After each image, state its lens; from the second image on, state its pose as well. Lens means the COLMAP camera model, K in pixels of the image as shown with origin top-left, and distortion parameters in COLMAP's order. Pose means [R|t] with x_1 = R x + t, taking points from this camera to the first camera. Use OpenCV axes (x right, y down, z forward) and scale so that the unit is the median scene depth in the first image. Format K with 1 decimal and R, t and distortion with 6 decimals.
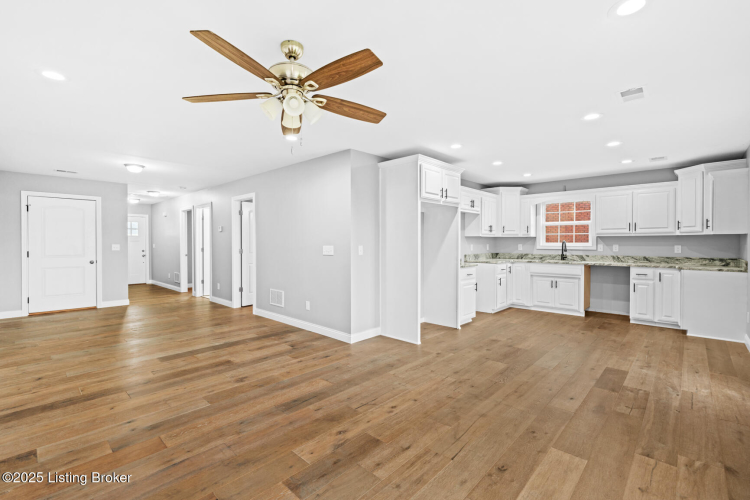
lens RADIAL K [[340.8, 0, 375.8], [0, 340.8, 247.8], [0, 0, 1]] dist [-0.000190, -0.000016]
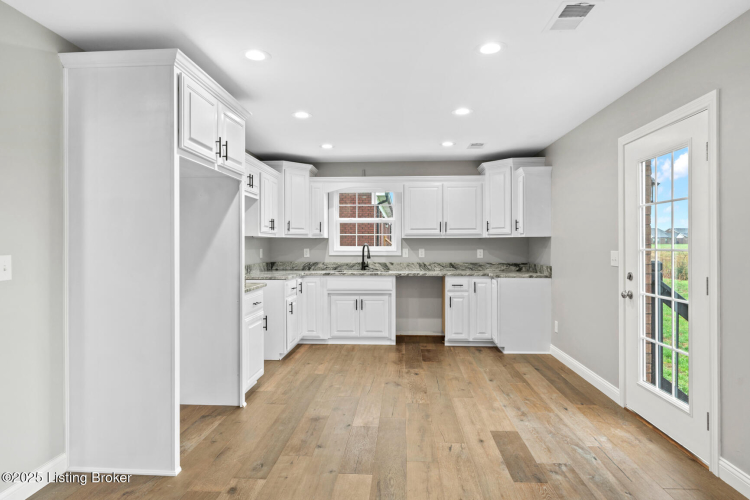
lens RADIAL K [[427.2, 0, 376.3], [0, 427.2, 247.3], [0, 0, 1]] dist [-0.003729, 0.000546]
pose [[0.769923, -0.003235, 0.638129, -0.024590], [0.010542, 0.999915, -0.007650, -0.007061], [-0.638050, 0.012618, 0.769891, 0.331930]]
